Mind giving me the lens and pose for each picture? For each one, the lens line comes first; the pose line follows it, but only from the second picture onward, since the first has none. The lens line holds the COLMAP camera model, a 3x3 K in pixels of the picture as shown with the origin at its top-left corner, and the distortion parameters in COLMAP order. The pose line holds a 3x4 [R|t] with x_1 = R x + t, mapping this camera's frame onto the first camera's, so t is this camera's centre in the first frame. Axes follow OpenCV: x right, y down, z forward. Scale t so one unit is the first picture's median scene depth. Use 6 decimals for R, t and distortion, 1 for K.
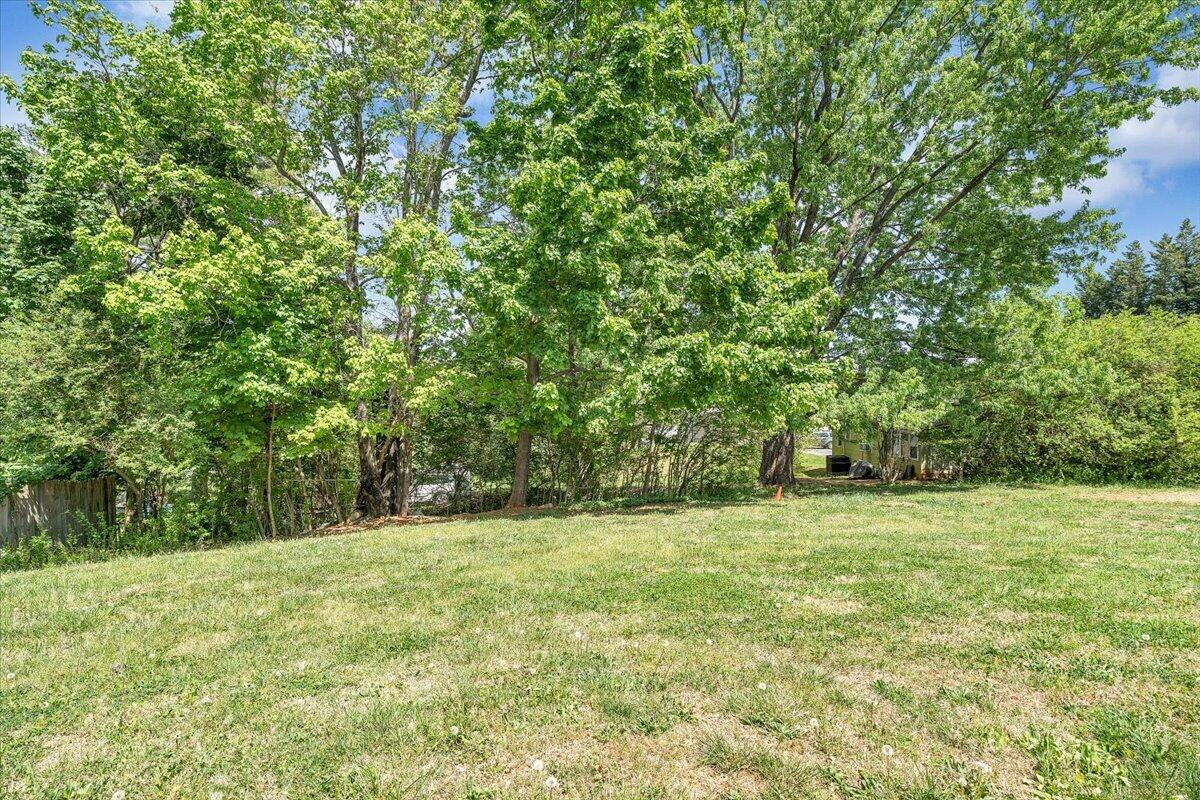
lens RADIAL K [[626.4, 0, 603.5], [0, 626.4, 401.0], [0, 0, 1]] dist [0.004786, -0.001868]
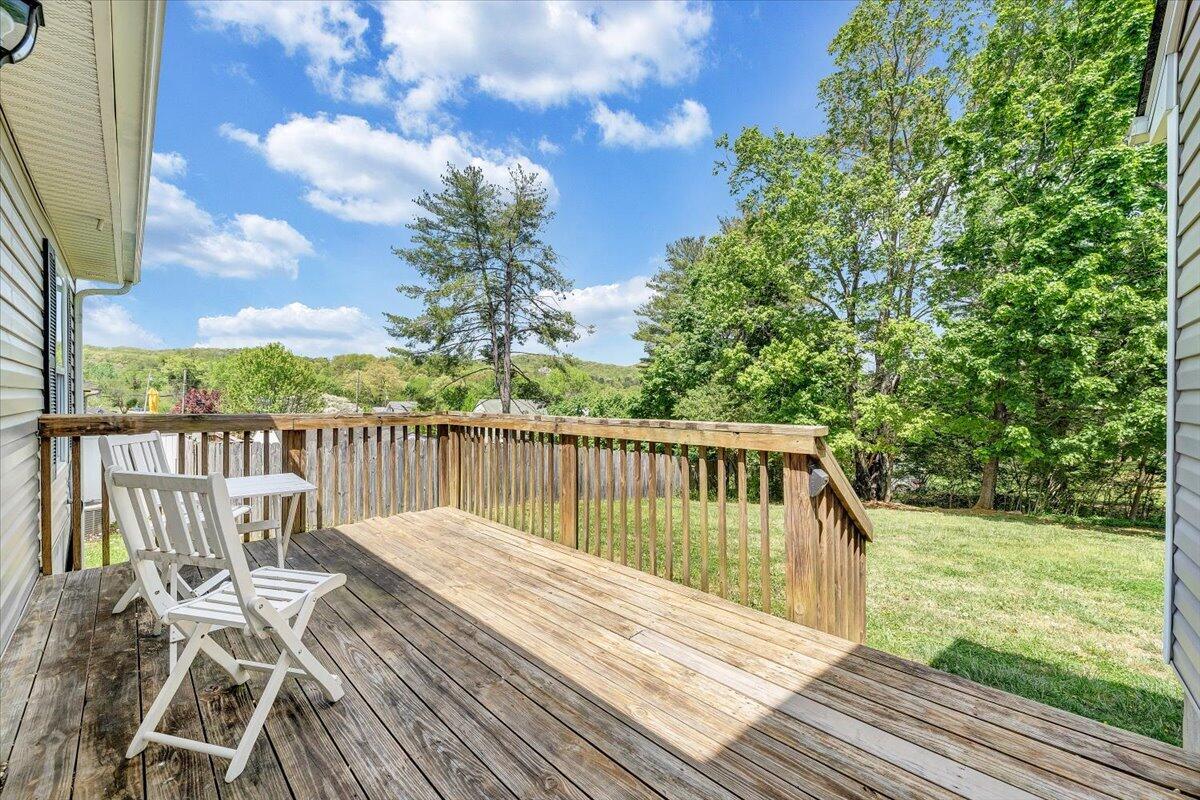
lens RADIAL K [[465.0, 0, 581.3], [0, 465.0, 396.2], [0, 0, 1]] dist [0.001012, 0.000575]
pose [[0.683840, -0.003574, -0.729623, 0.000122], [-0.000468, 0.999986, -0.005337, -0.089061], [0.729632, 0.003991, 0.683829, -0.418317]]
